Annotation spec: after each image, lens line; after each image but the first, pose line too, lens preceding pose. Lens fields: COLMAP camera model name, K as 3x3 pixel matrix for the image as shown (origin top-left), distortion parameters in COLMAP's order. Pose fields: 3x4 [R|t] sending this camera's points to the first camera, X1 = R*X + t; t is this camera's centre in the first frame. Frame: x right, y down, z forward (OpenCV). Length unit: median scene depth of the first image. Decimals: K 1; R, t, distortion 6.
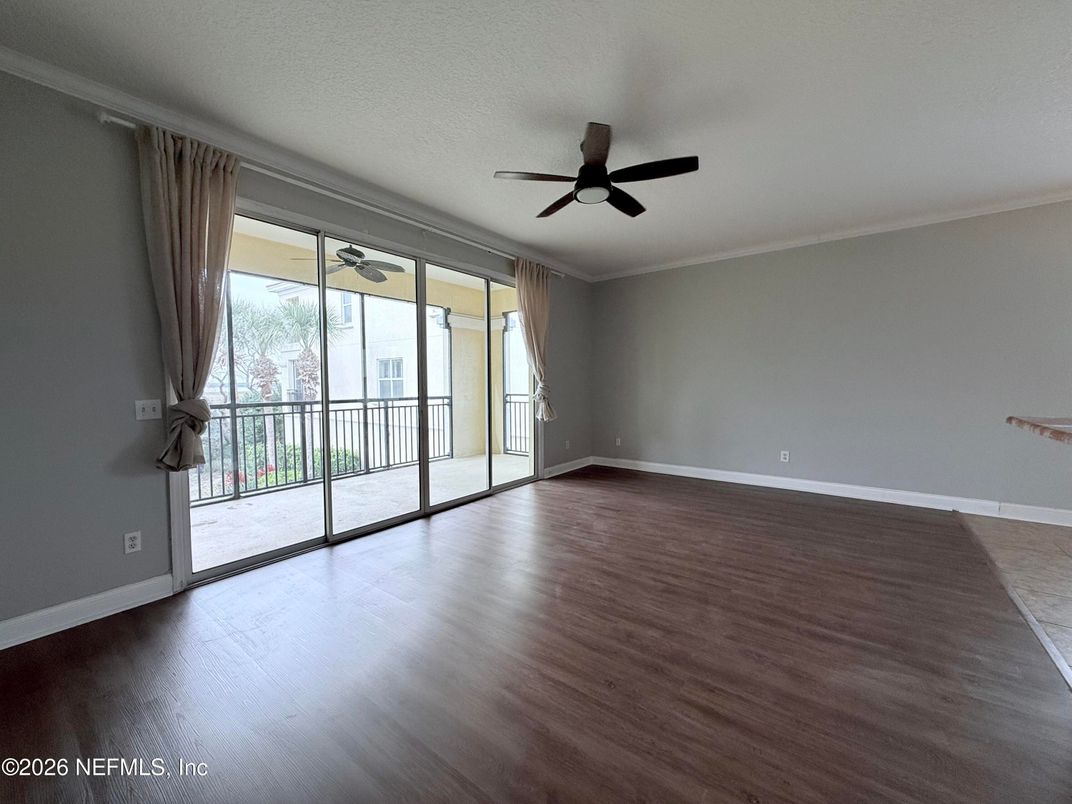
lens RADIAL K [[426.7, 0, 543.7], [0, 426.7, 383.5], [0, 0, 1]] dist [-0.000141, 0.000042]
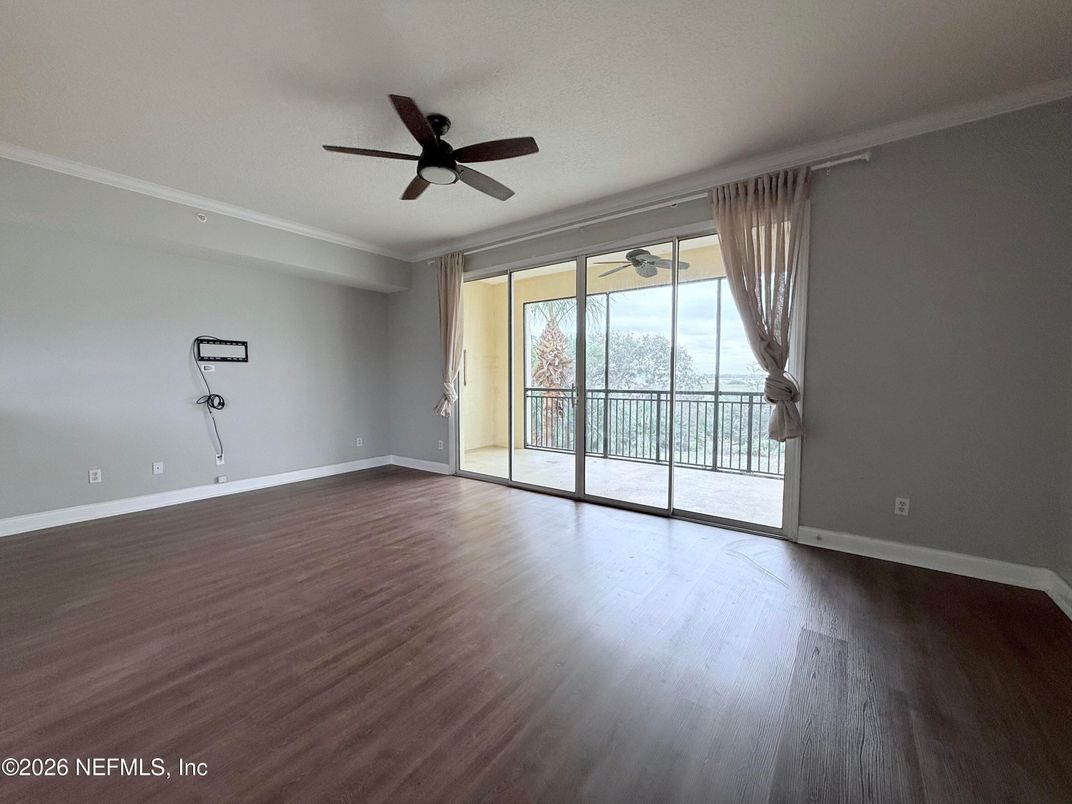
lens RADIAL K [[426.7, 0, 530.6], [0, 426.7, 400.5], [0, 0, 1]] dist [-0.000141, 0.000042]
pose [[0.002892, 0.066207, -0.997802, 0.764814], [0.001259, 0.997805, 0.066211, -0.010438], [0.999995, -0.001448, 0.002803, 0.861725]]
